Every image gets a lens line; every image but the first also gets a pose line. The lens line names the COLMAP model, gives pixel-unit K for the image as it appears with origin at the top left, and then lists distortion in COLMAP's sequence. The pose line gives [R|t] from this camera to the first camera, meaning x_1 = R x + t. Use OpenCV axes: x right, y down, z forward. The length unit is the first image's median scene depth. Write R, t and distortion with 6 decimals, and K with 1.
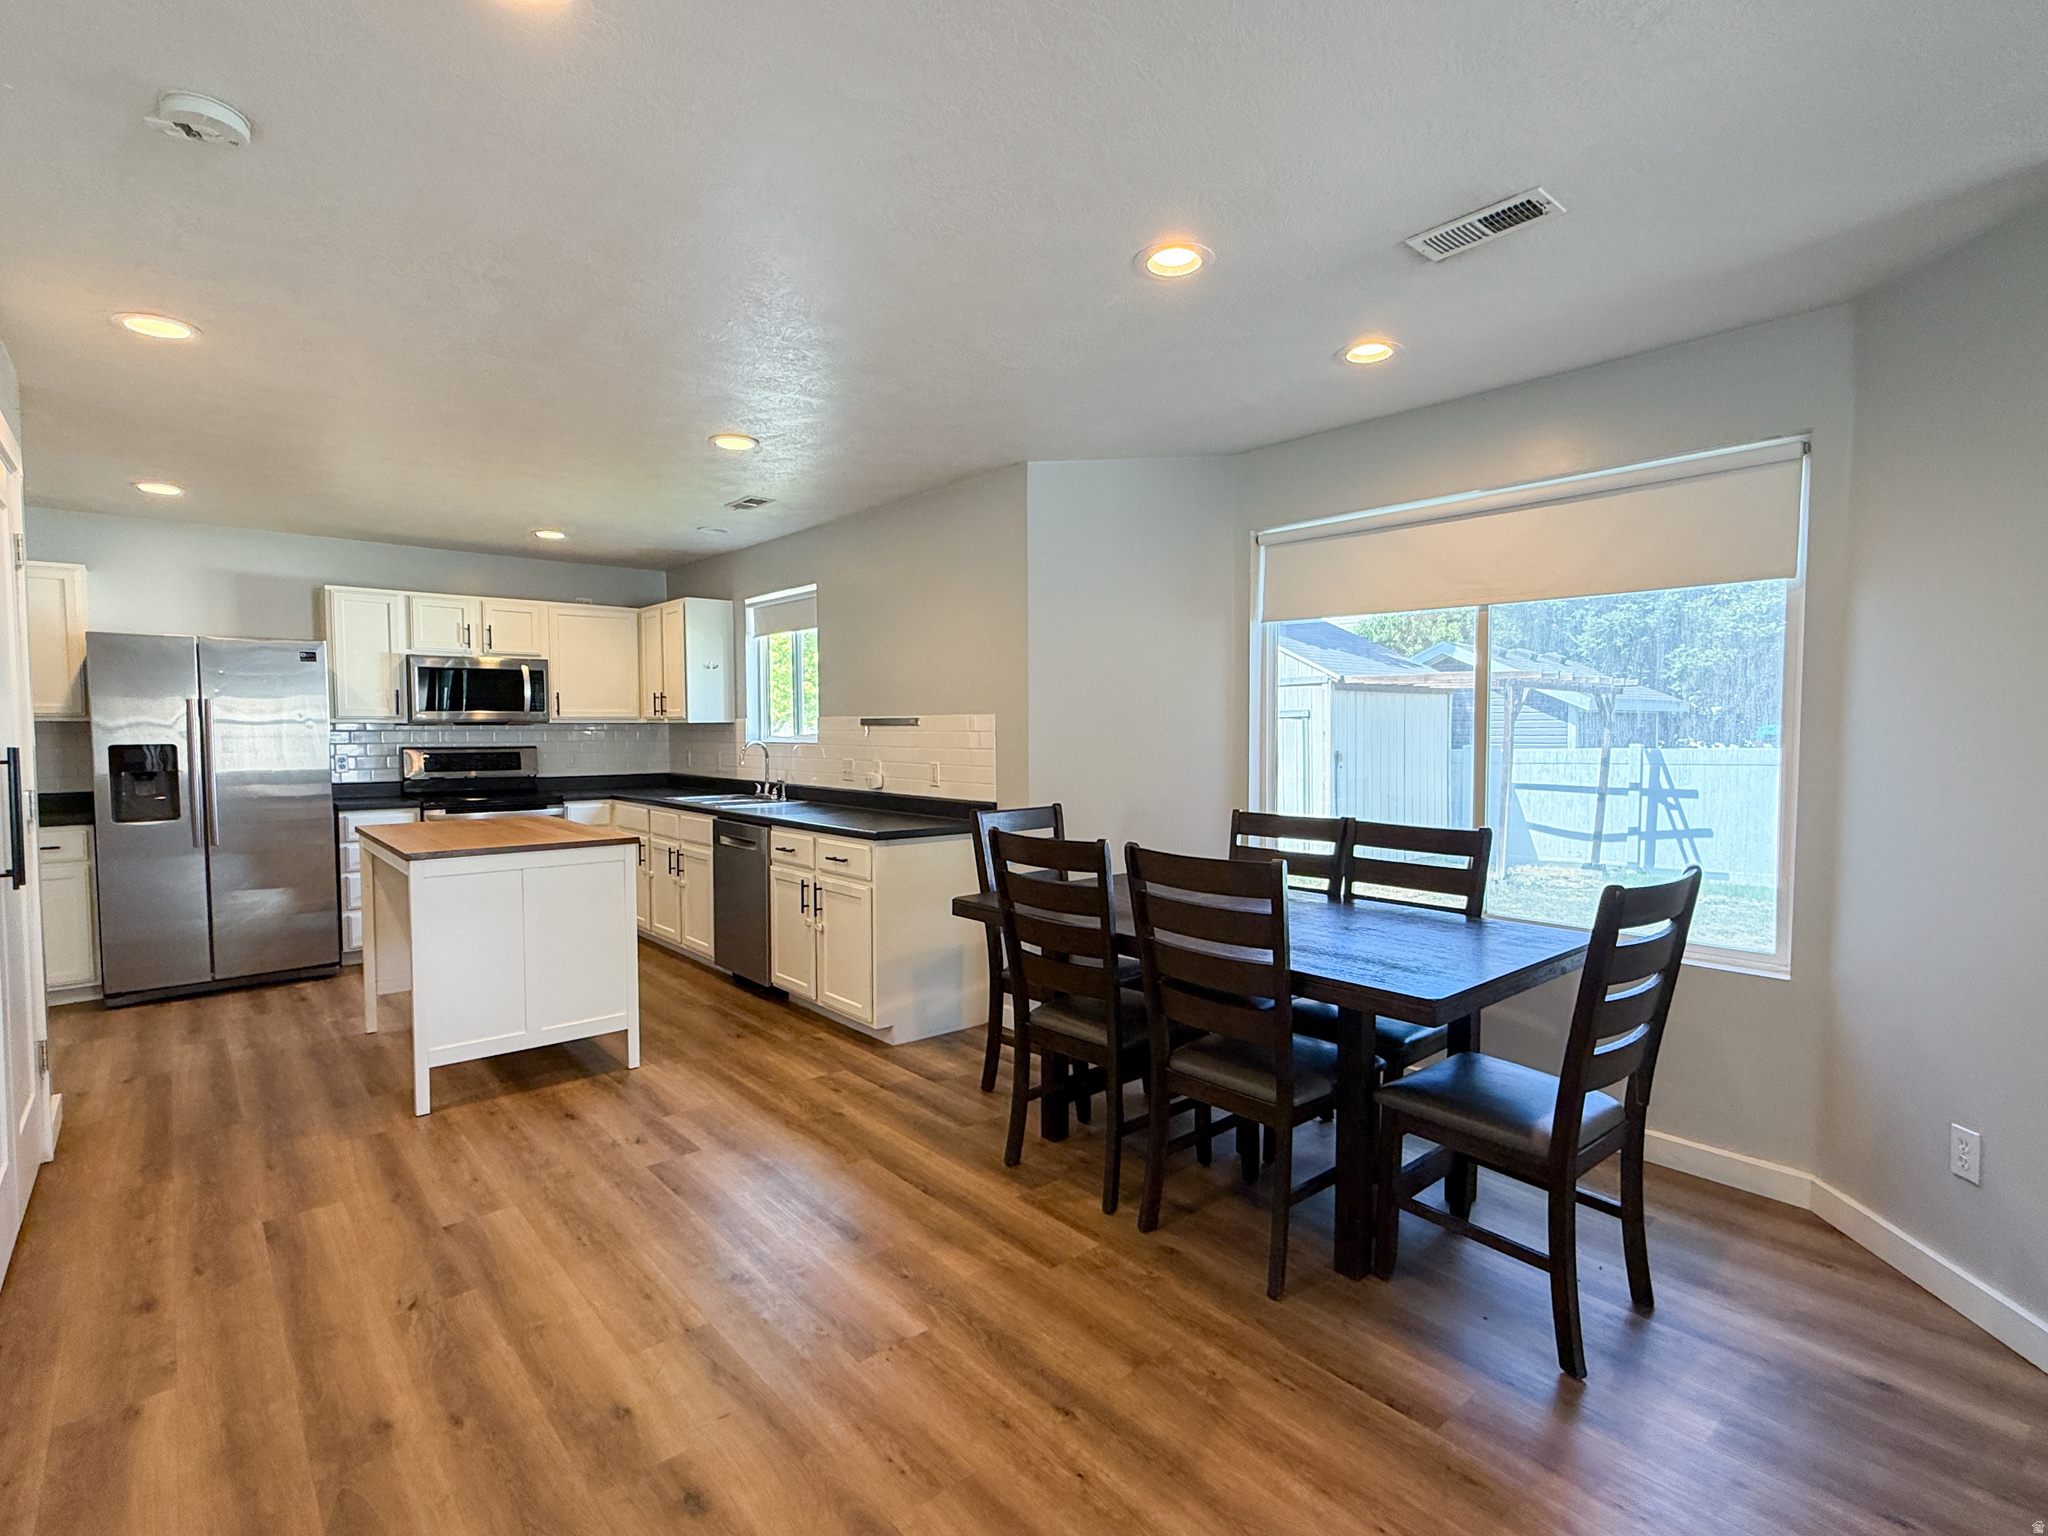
lens RADIAL K [[988.1, 0, 1018.8], [0, 988.1, 763.2], [0, 0, 1]] dist [0.002488, 0.000843]
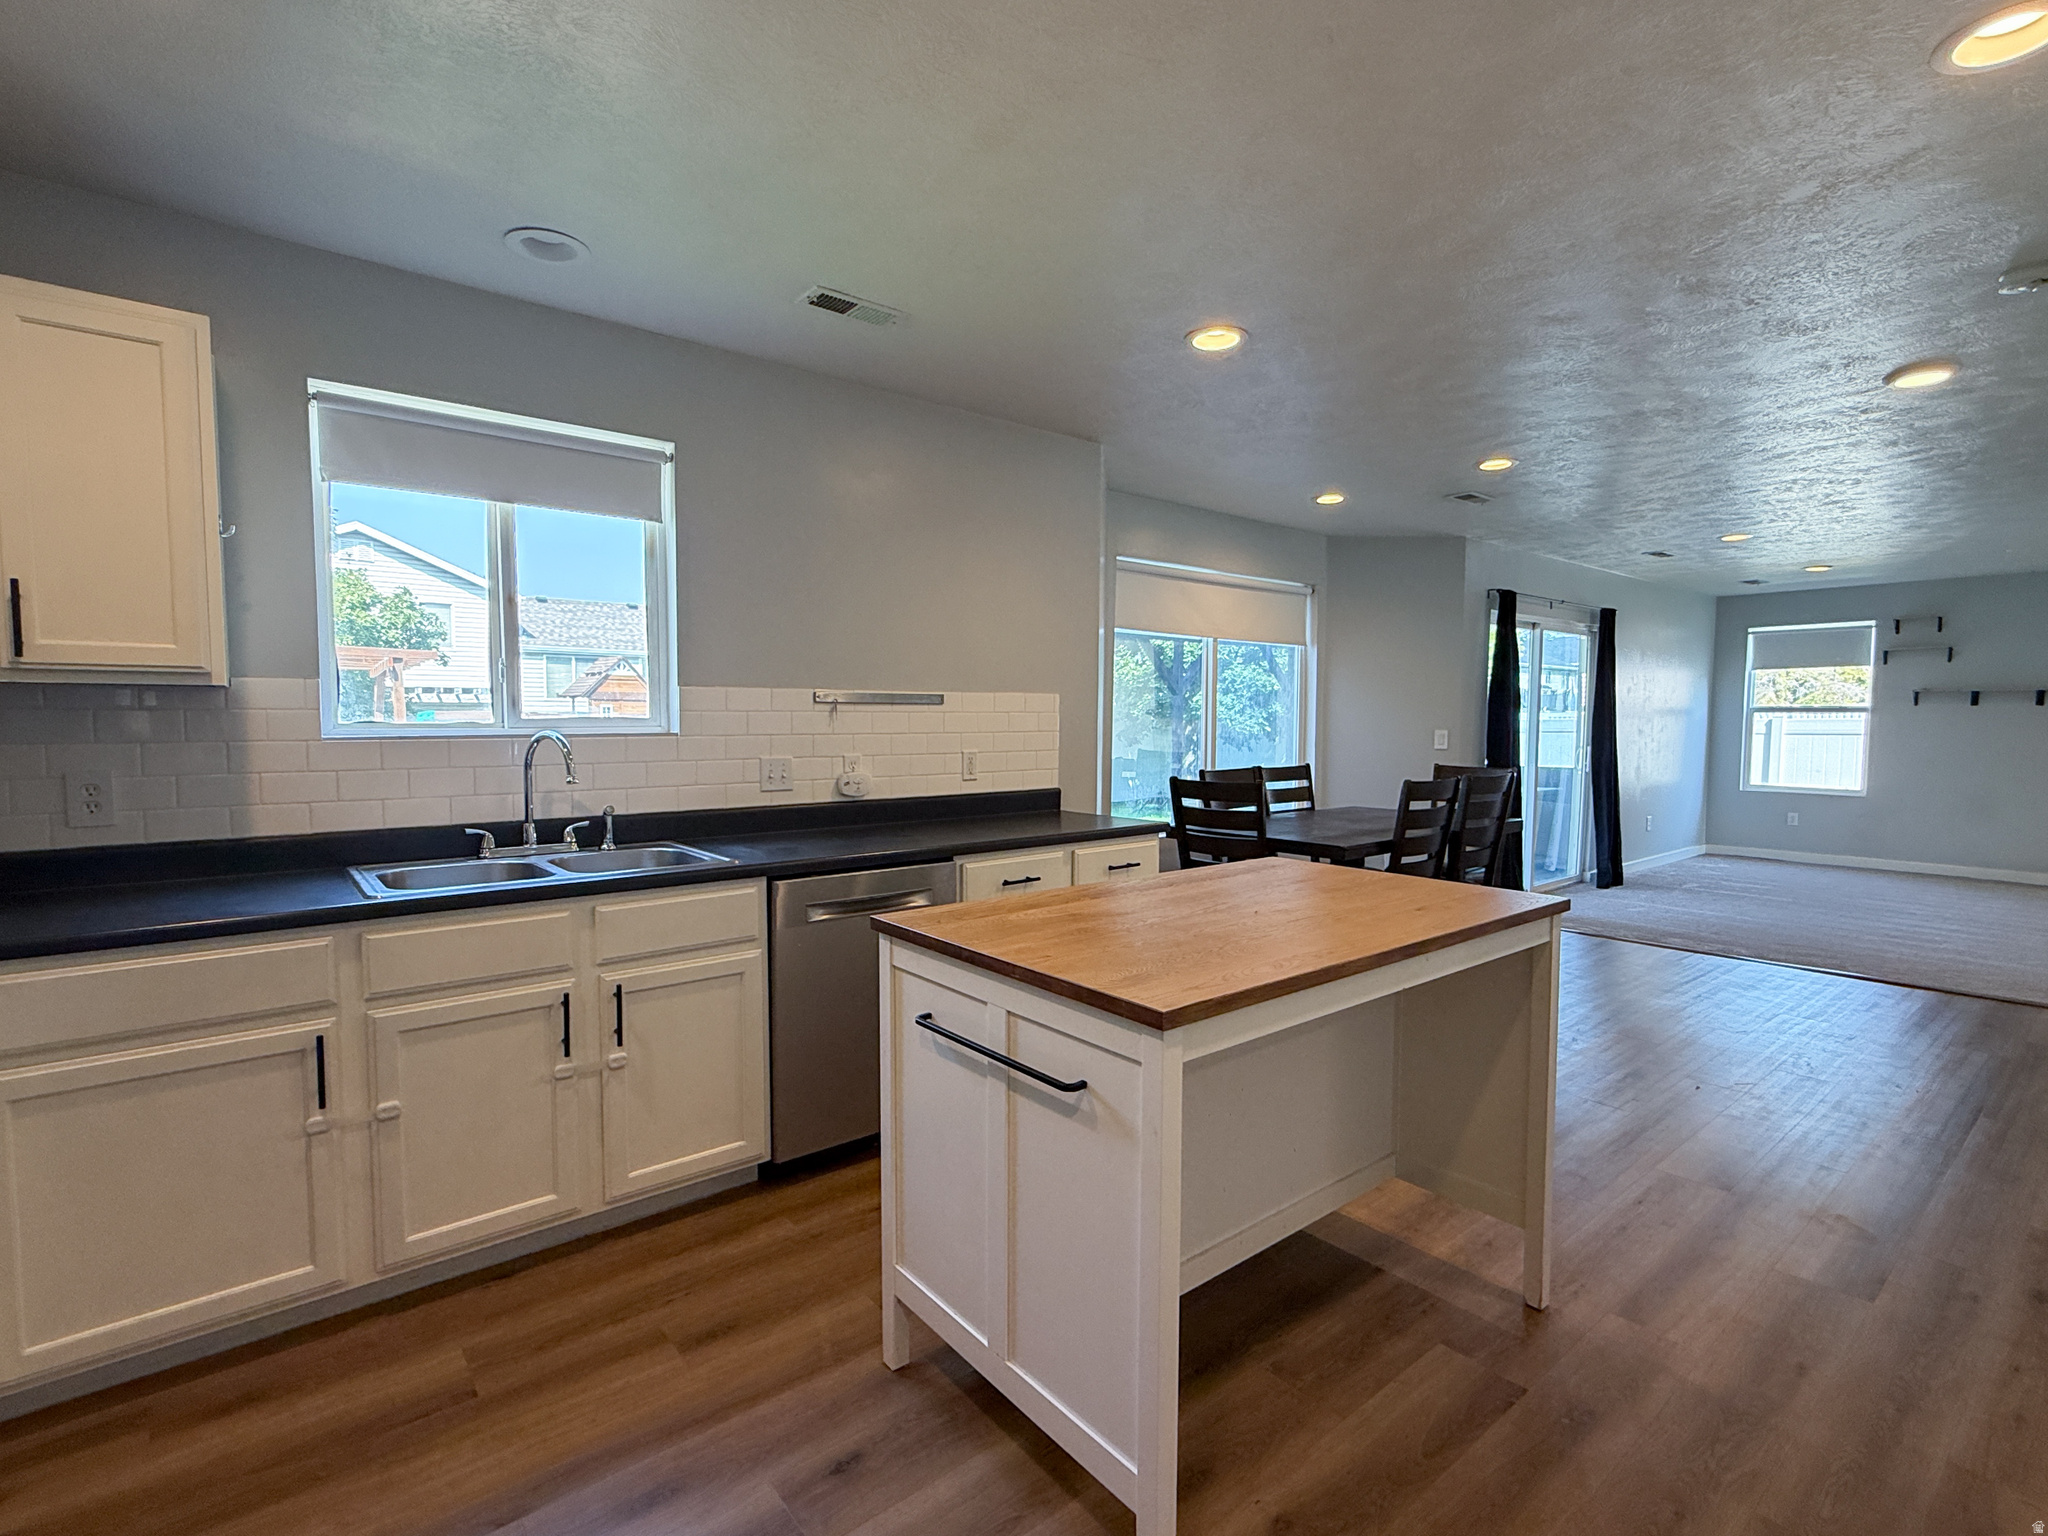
lens RADIAL K [[966.1, 0, 1017.5], [0, 966.1, 771.7], [0, 0, 1]] dist [-0.001441, -0.000541]
pose [[0.032376, -0.056653, 0.997869, -0.757842], [0.035498, 0.997828, 0.055498, -0.022618], [-0.998845, 0.033626, 0.034316, 0.810543]]
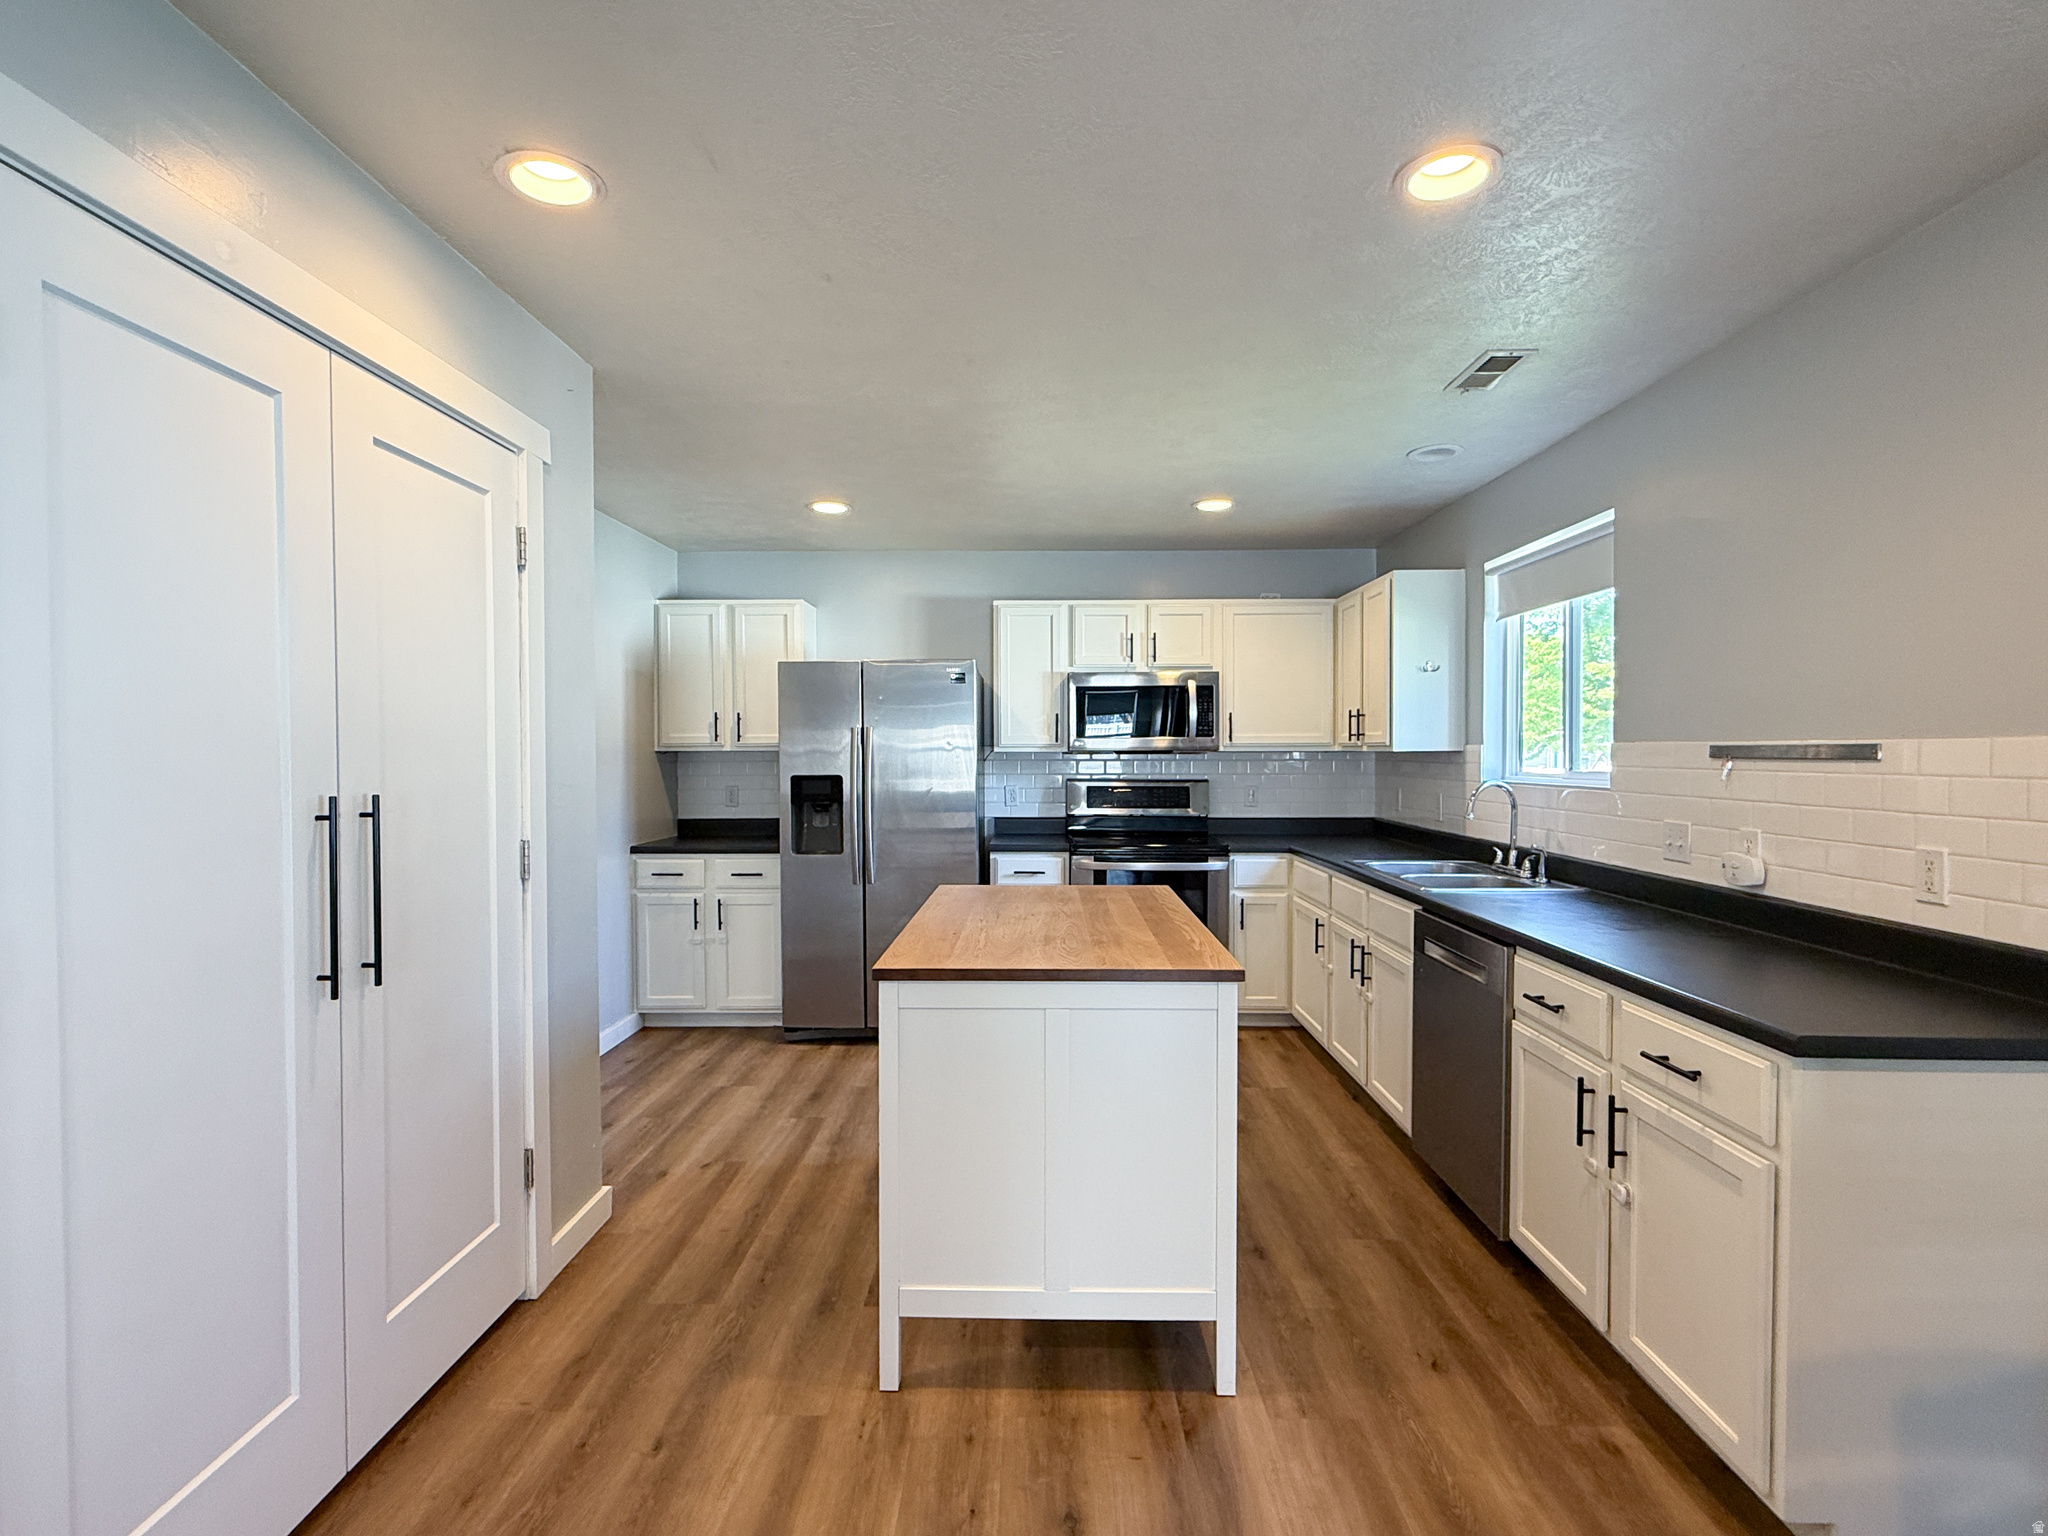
lens RADIAL K [[963.2, 0, 1029.3], [0, 963.2, 775.8], [0, 0, 1]] dist [0.003892, 0.001197]
pose [[0.748882, 0.017600, -0.662470, -0.088502], [-0.024425, 0.999701, -0.001051, -0.019157], [0.662253, 0.016968, 0.749088, 0.371079]]
